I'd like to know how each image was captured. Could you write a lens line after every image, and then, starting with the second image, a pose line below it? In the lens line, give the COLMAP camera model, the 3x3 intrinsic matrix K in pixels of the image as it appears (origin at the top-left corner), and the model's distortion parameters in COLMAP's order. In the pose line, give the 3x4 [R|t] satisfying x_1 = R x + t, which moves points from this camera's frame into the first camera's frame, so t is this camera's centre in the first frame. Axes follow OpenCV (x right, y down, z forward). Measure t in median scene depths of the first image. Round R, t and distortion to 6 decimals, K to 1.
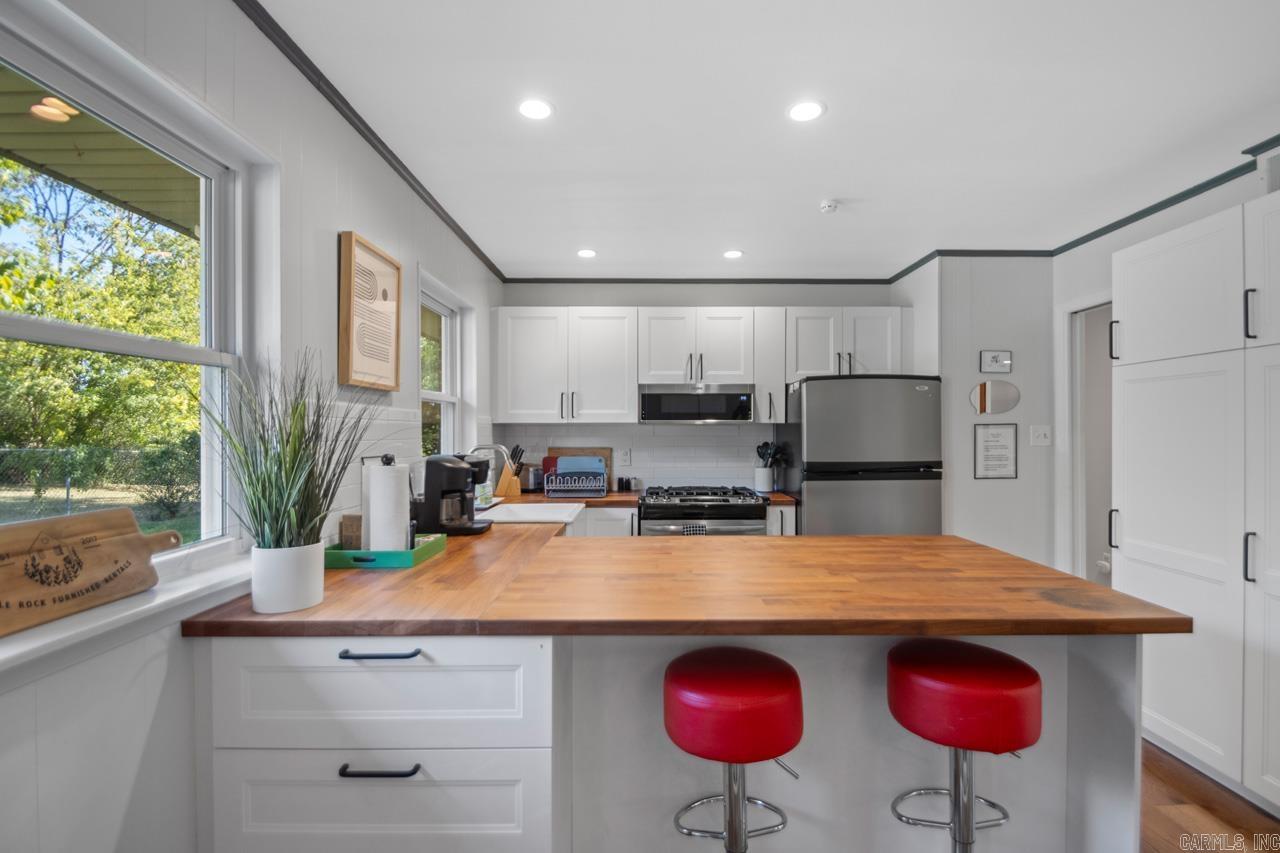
lens RADIAL K [[607.1, 0, 655.2], [0, 607.1, 427.7], [0, 0, 1]] dist [0.016444, -0.016682]
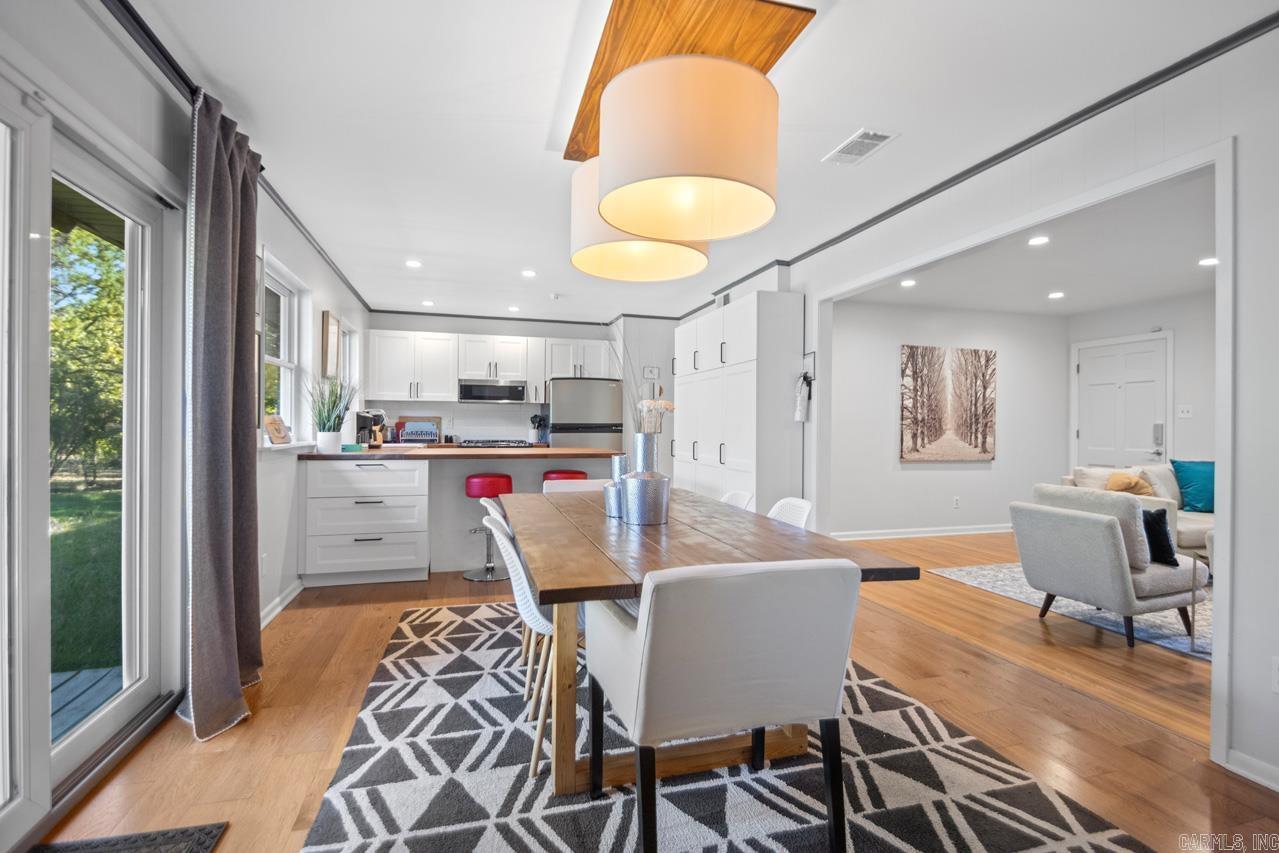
lens RADIAL K [[606.6, 0, 648.8], [0, 606.6, 425.7], [0, 0, 1]] dist [0.016444, -0.016682]
pose [[0.962163, 0.009099, 0.272322, 0.024375], [-0.010729, 0.999932, 0.004497, 0.047947], [-0.272262, -0.007249, 0.962196, -0.809399]]
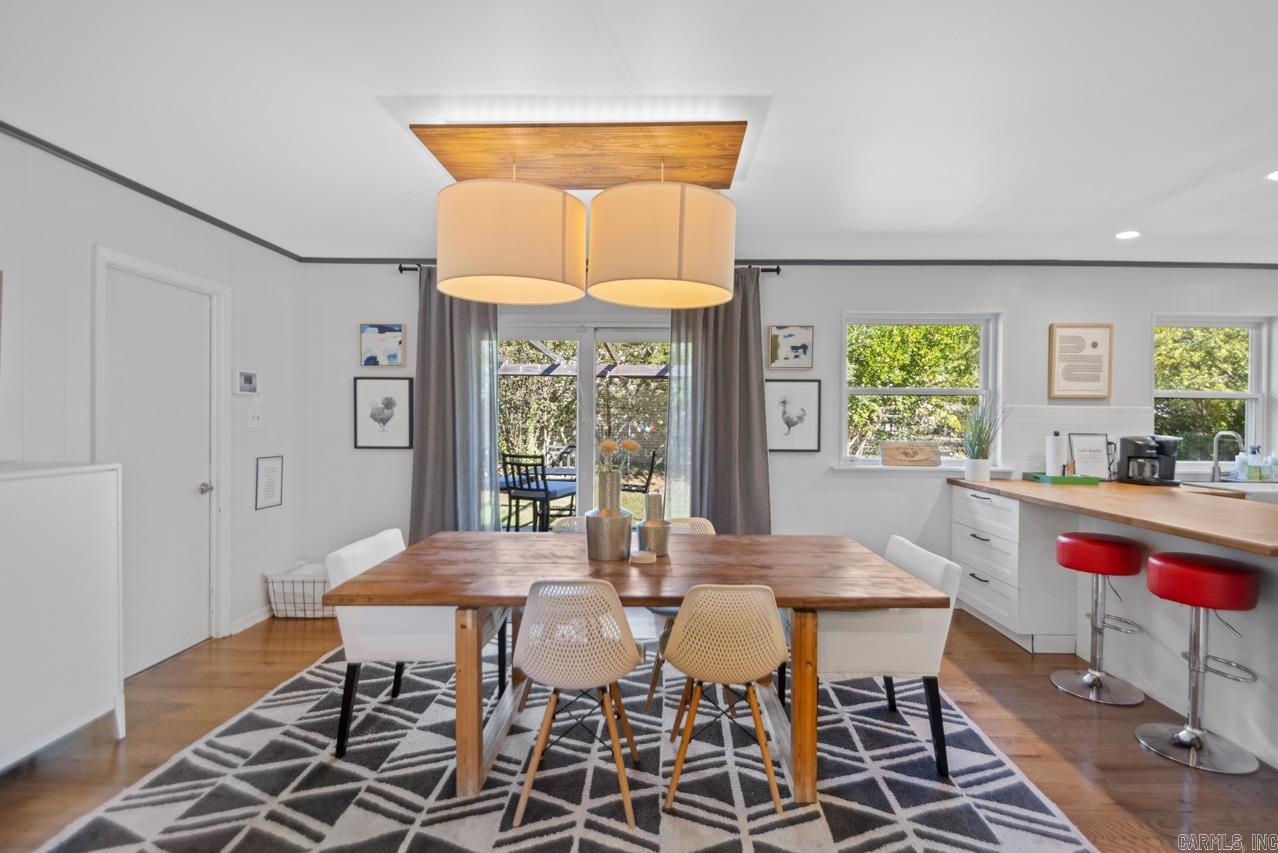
lens RADIAL K [[606.2, 0, 640.4], [0, 606.2, 426.4], [0, 0, 1]] dist [0.016444, -0.016682]
pose [[-0.032955, 0.014261, -0.999355, 0.832481], [-0.005405, 0.999881, 0.014446, 0.003125], [0.999442, 0.005878, -0.032874, -0.170455]]
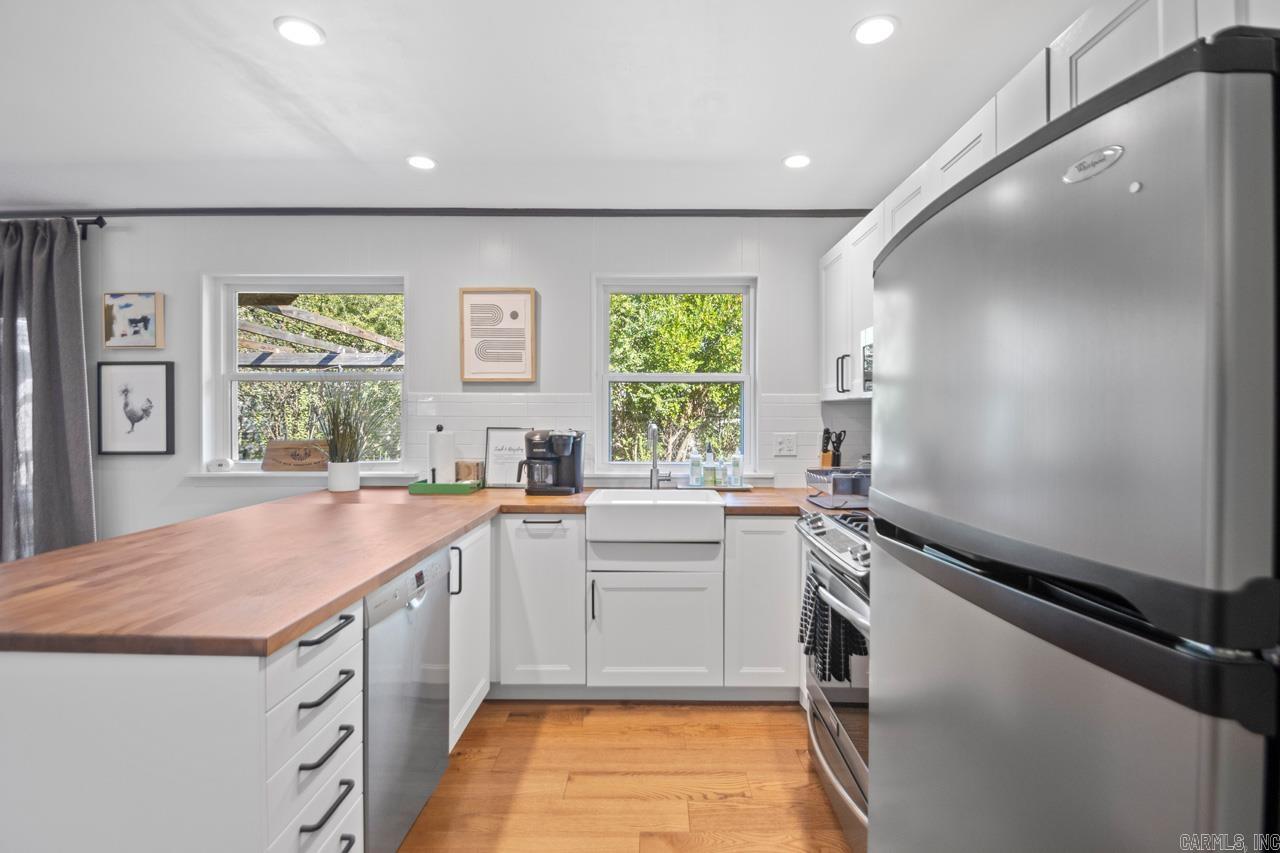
lens RADIAL K [[607.1, 0, 651.8], [0, 607.1, 412.7], [0, 0, 1]] dist [0.016444, -0.016682]
pose [[-0.027994, -0.003656, -0.999601, 0.570671], [0.003140, 0.999988, -0.003746, 0.009980], [0.999603, -0.003244, -0.027982, 0.803240]]
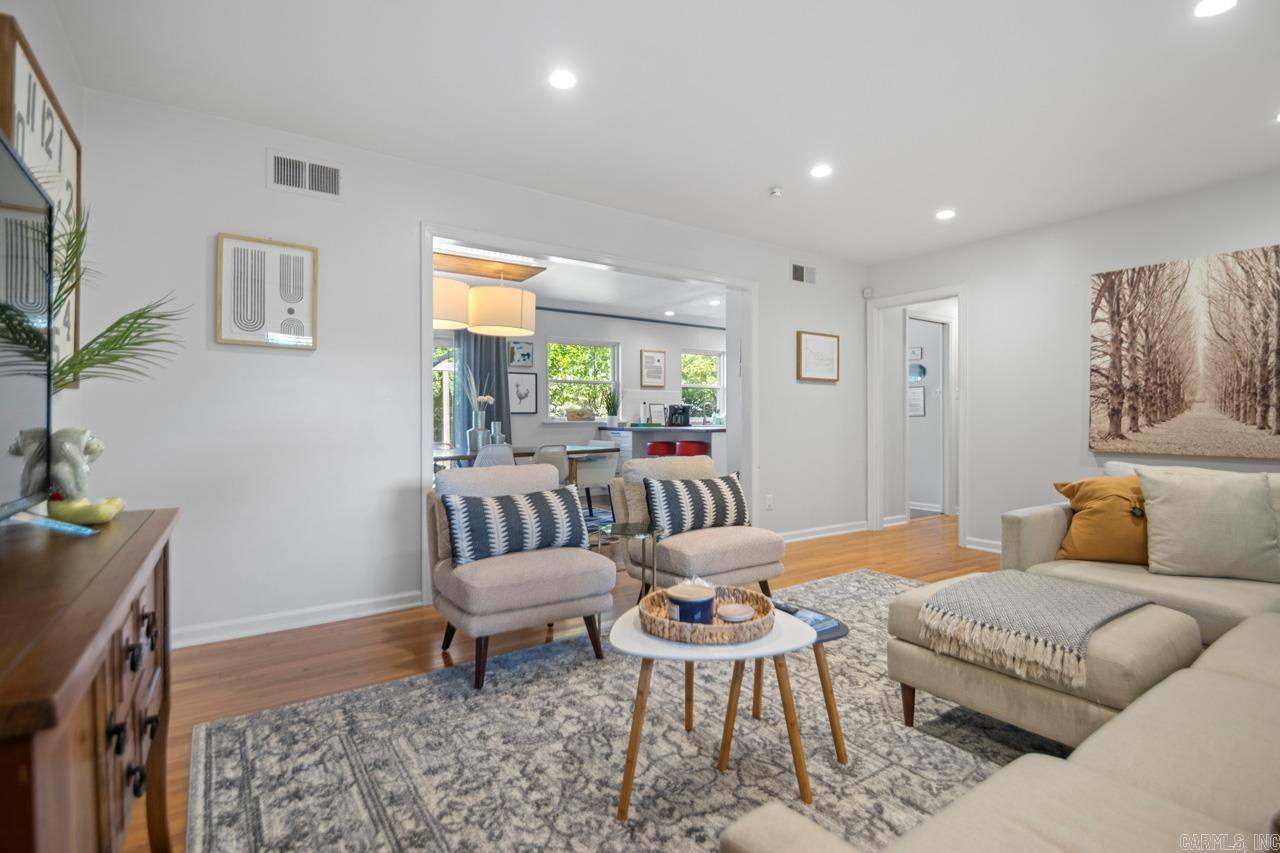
lens RADIAL K [[607.1, 0, 655.9], [0, 607.1, 415.8], [0, 0, 1]] dist [0.016444, -0.016682]
pose [[0.563440, -0.005426, -0.826139, 1.555236], [0.005887, 0.999979, -0.002553, 0.076743], [0.826136, -0.003425, 0.563461, -0.663169]]
